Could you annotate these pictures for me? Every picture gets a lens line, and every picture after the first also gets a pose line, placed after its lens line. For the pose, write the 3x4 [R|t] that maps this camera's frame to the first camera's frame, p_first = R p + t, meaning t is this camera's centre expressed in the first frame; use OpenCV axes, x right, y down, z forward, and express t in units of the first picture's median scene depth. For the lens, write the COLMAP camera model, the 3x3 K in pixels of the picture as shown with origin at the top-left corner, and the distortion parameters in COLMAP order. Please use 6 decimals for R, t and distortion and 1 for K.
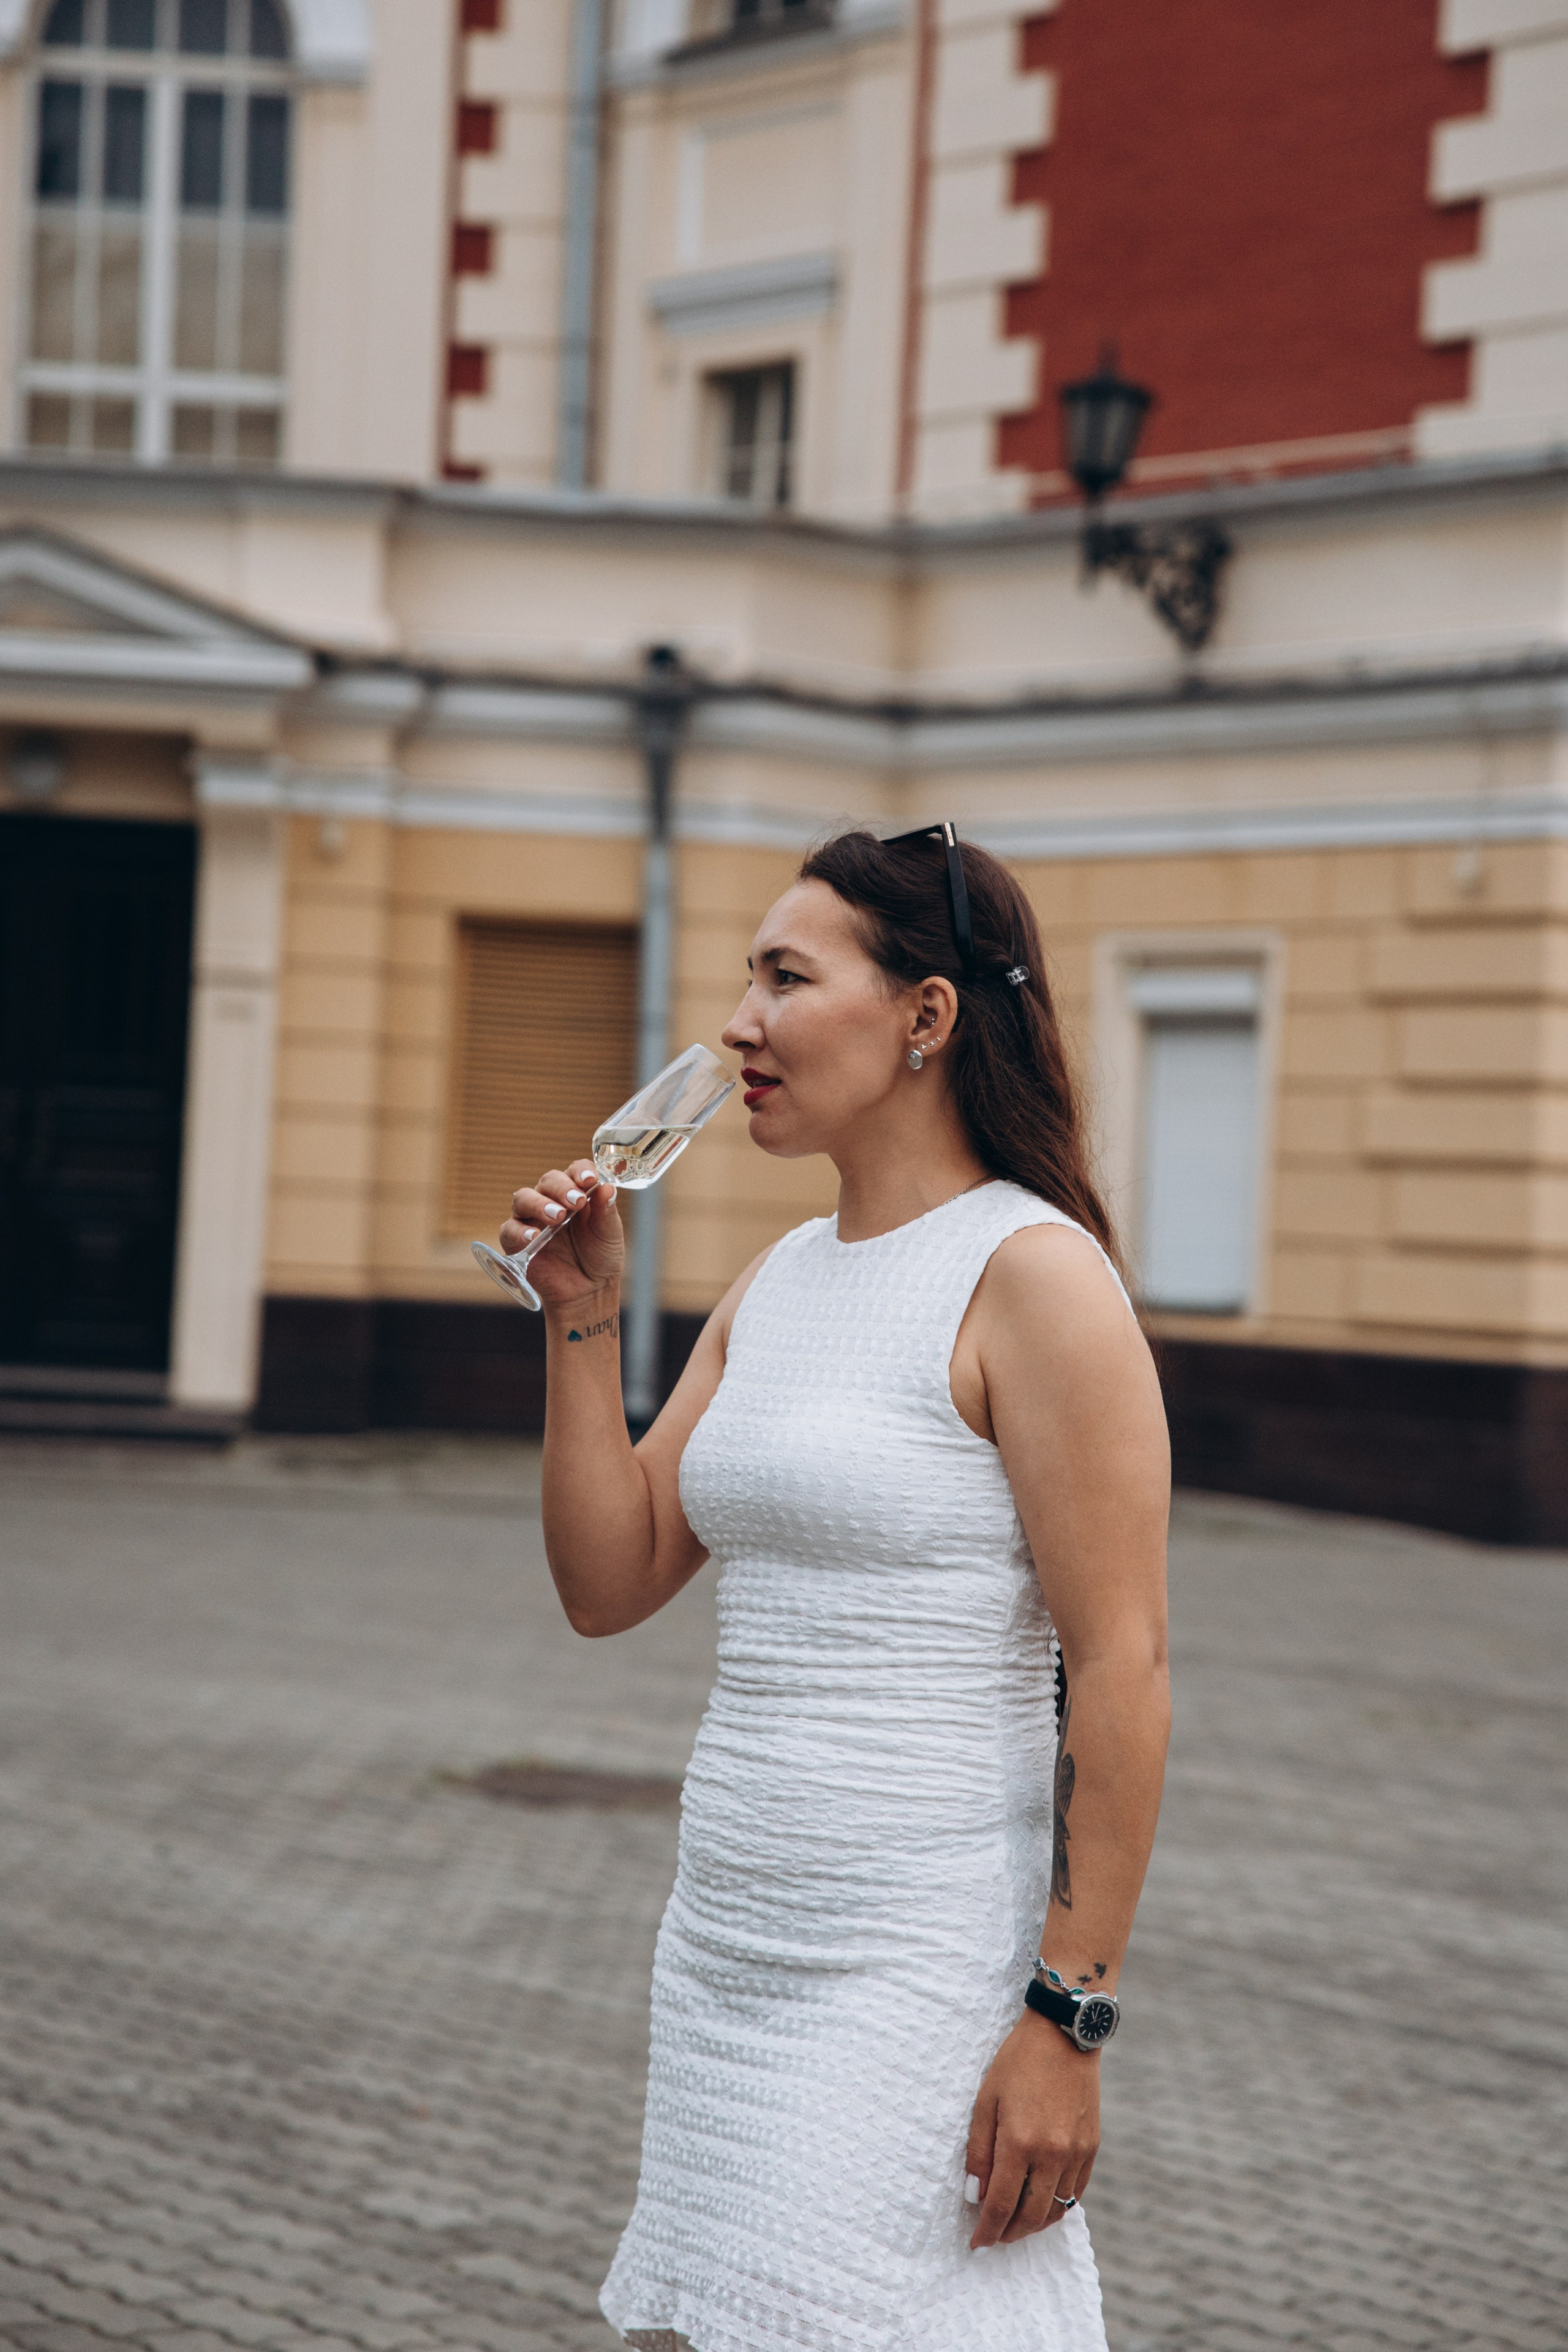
lens RADIAL K [[4912.6, 0, 784.0], [0, 4912.6, 1176.0], [0, 0, 1]] dist [1.169503, -6.738709]
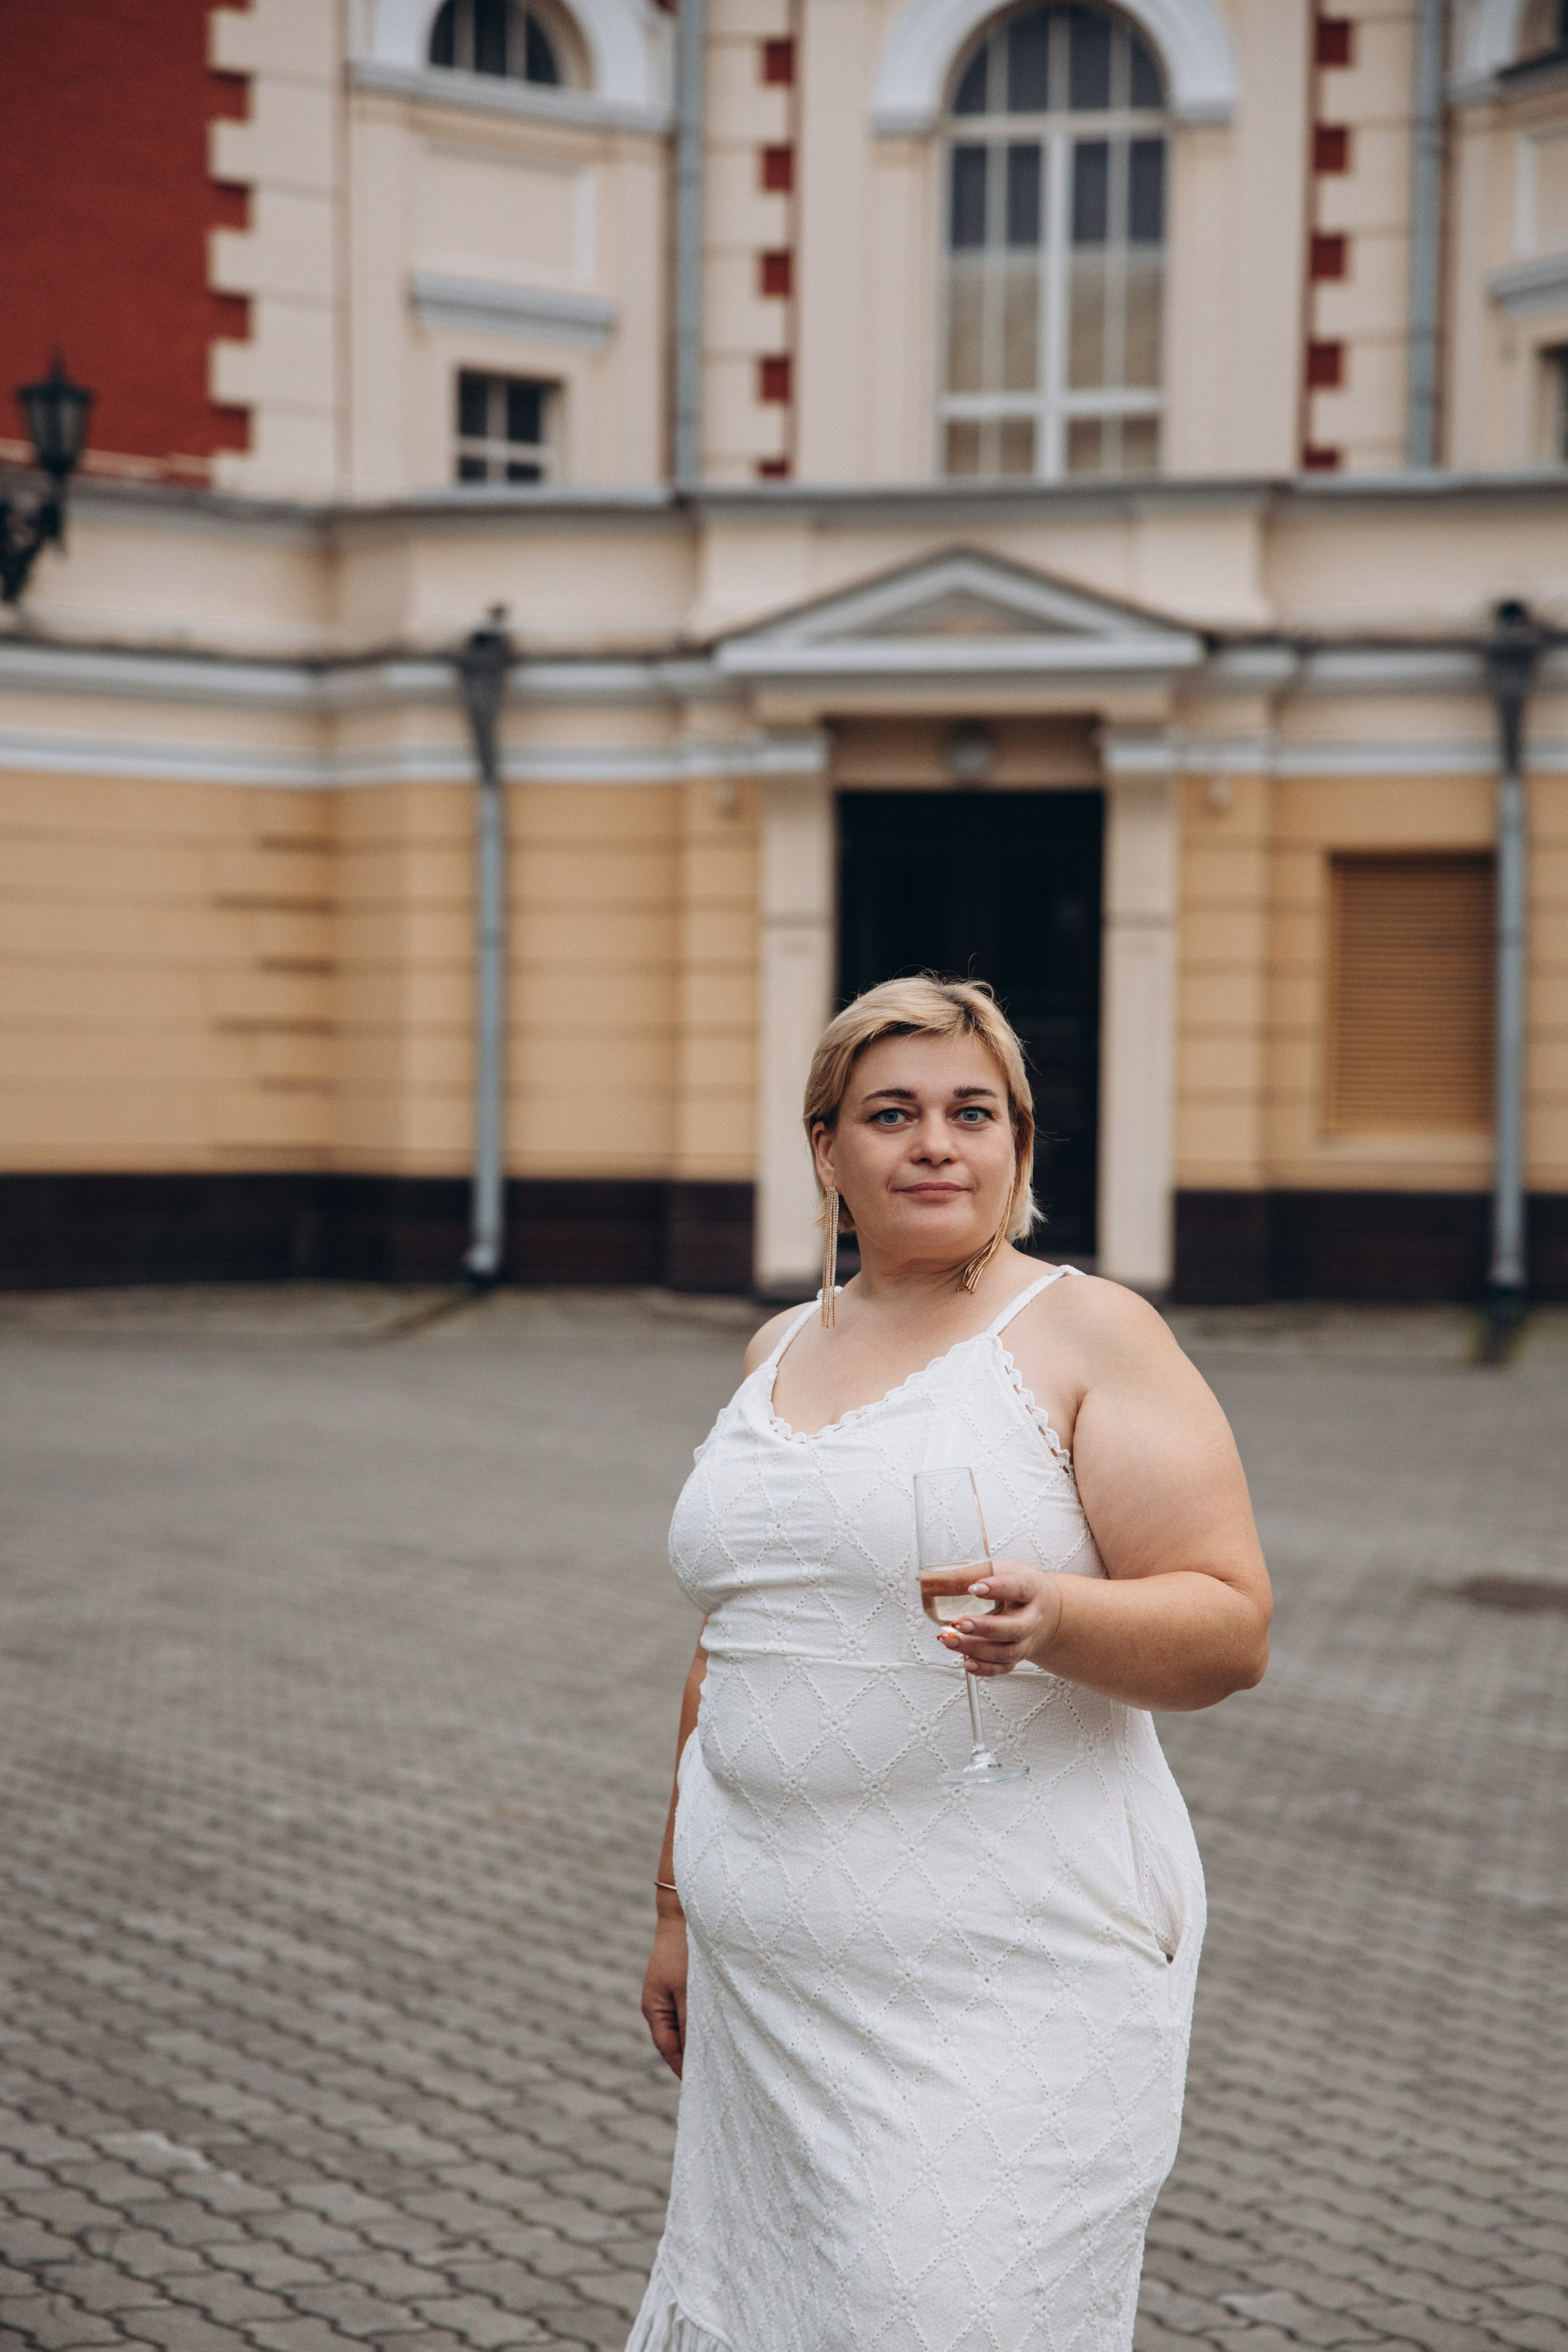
lens RADIAL K [[4912.6, 0, 784.0], [0, 4912.6, 1176.0], [0, 0, 1]] dist [1.169503, -6.738709]
pose [[0.989075, -0.036738, -0.142762, -0.028346], [0.041266, 0.998731, 0.028881, -0.016452], [0.141519, -0.034456, 0.989336, -0.165490]]
